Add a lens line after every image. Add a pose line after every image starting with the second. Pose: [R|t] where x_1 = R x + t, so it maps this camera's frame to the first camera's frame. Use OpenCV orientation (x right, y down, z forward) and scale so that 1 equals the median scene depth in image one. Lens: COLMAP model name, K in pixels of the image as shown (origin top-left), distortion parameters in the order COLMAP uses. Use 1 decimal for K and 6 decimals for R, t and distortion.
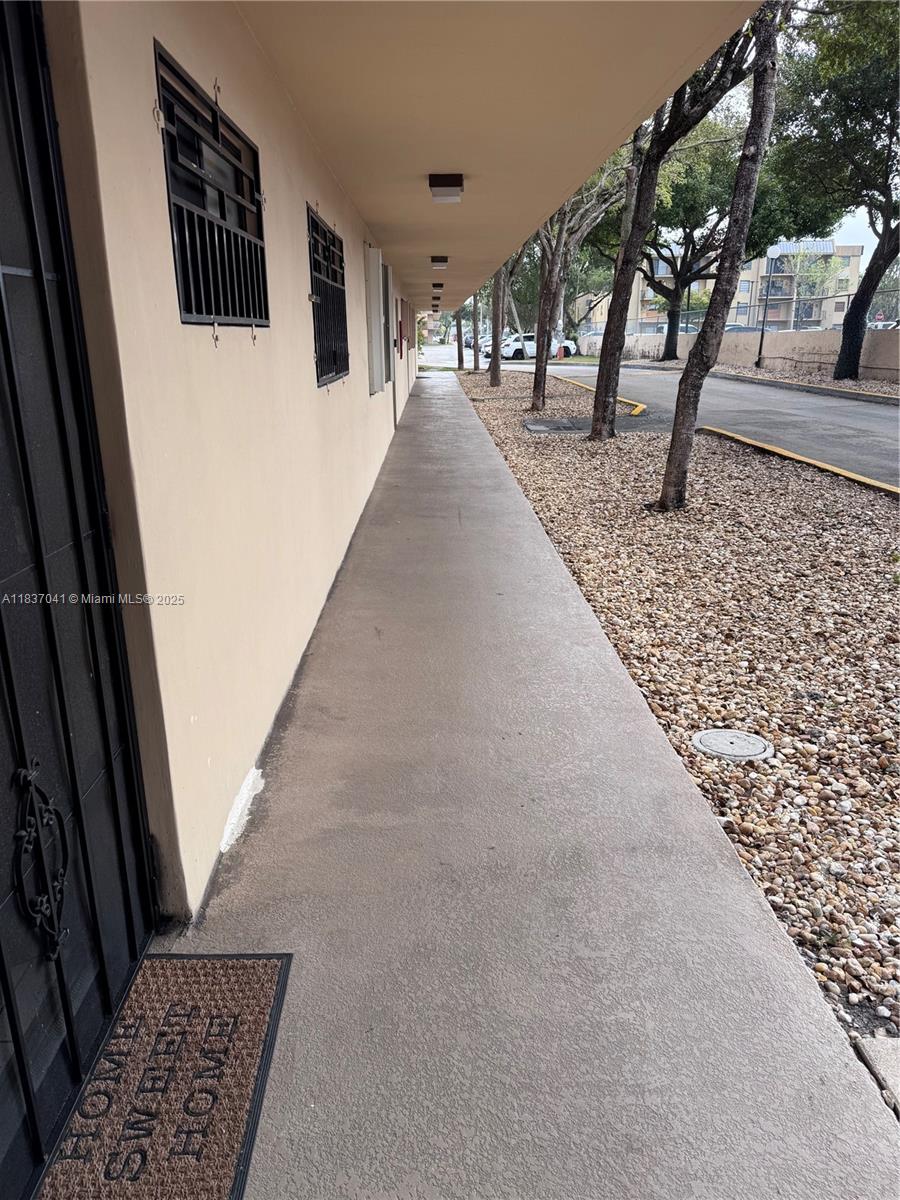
lens RADIAL K [[846.0, 0, 450.0], [0, 846.0, 600.0], [0, 0, 1]] dist [0.084163, -0.090835]
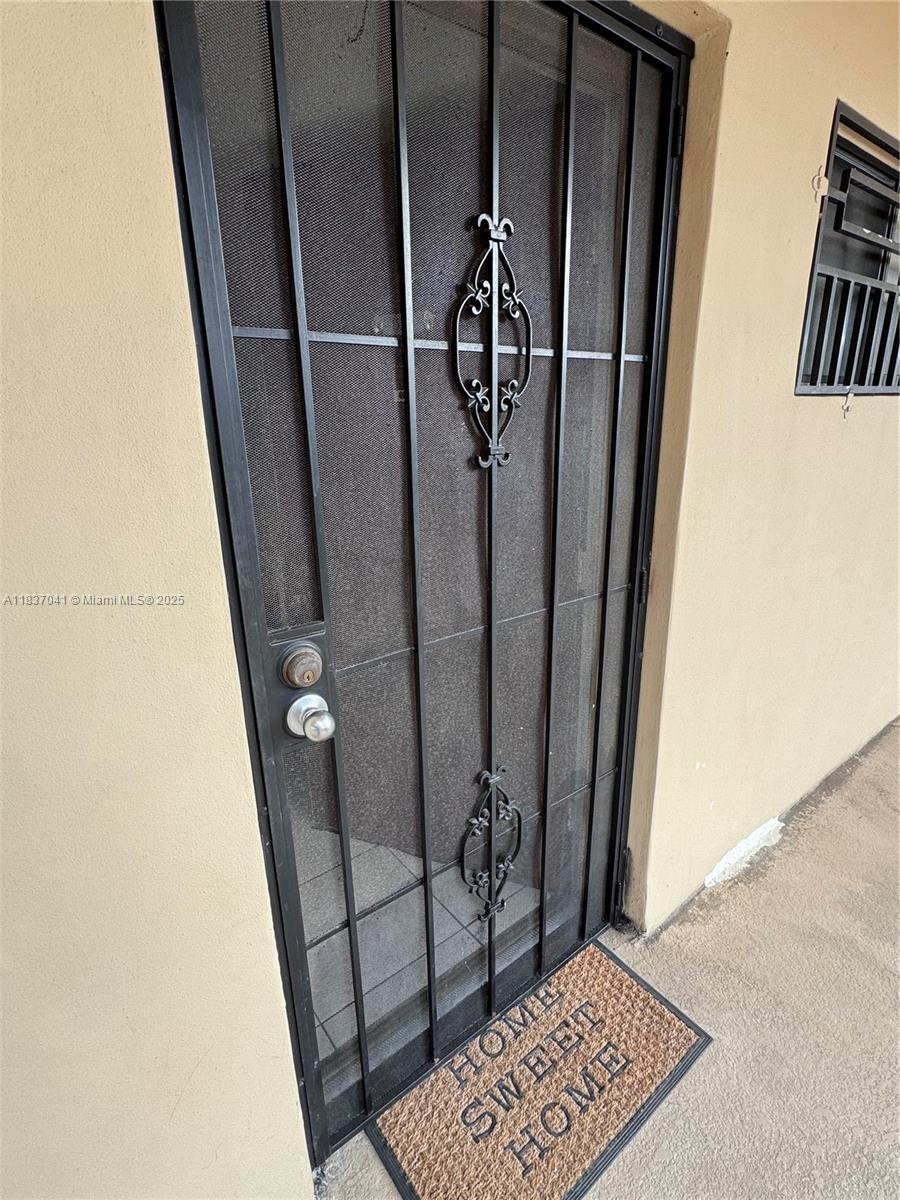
lens RADIAL K [[587.2, 0, 450.0], [0, 587.2, 600.0], [0, 0, 1]] dist [-0.004310, -0.001165]
pose [[0.590469, 0.238121, -0.771132, 0.035946], [-0.224817, 0.966193, 0.126208, -0.091692], [0.775115, 0.098842, 0.624041, 0.299637]]
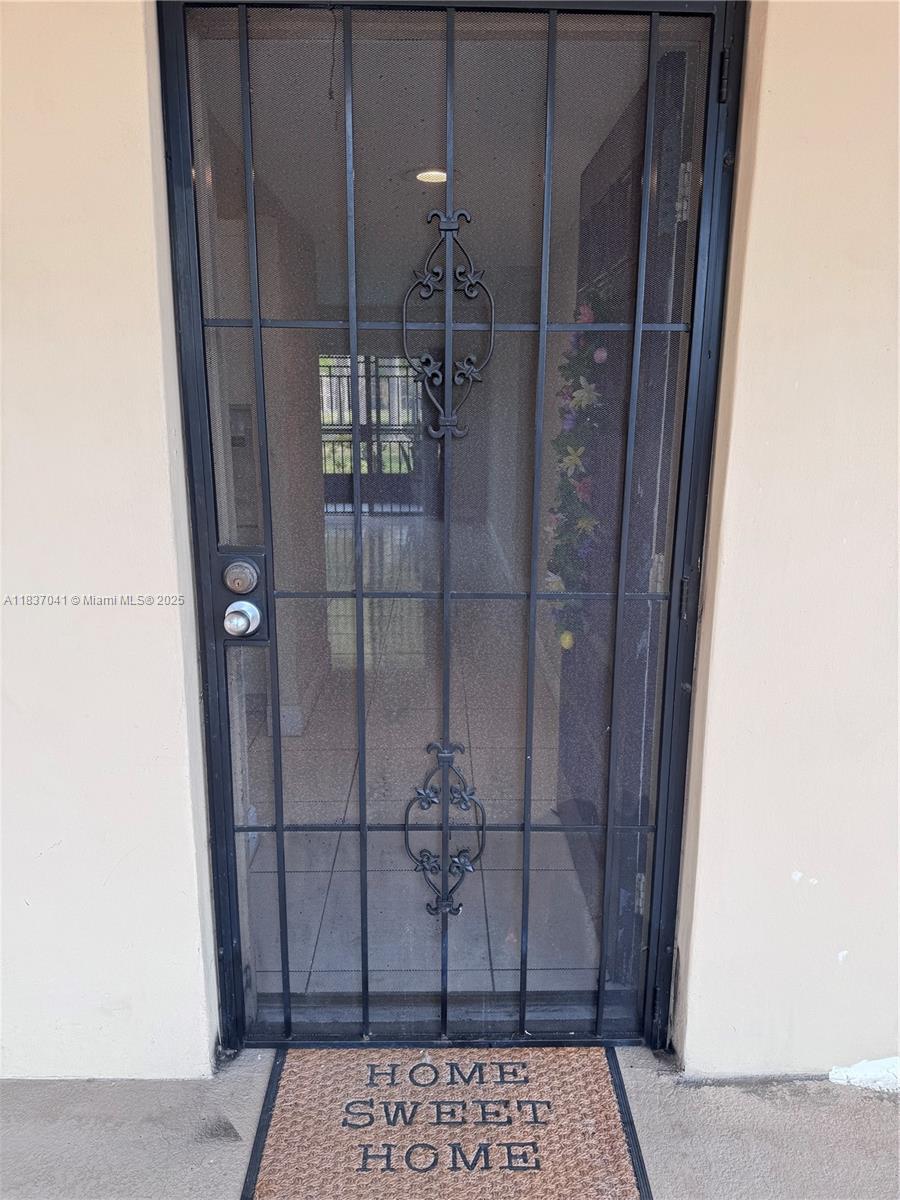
lens RADIAL K [[846.0, 0, 450.0], [0, 846.0, 600.0], [0, 0, 1]] dist [0.084163, -0.090835]
pose [[-0.021923, 0.221316, -0.974956, 0.418268], [-0.304329, 0.927434, 0.217372, -0.177678], [0.952315, 0.301473, 0.047021, 0.642373]]
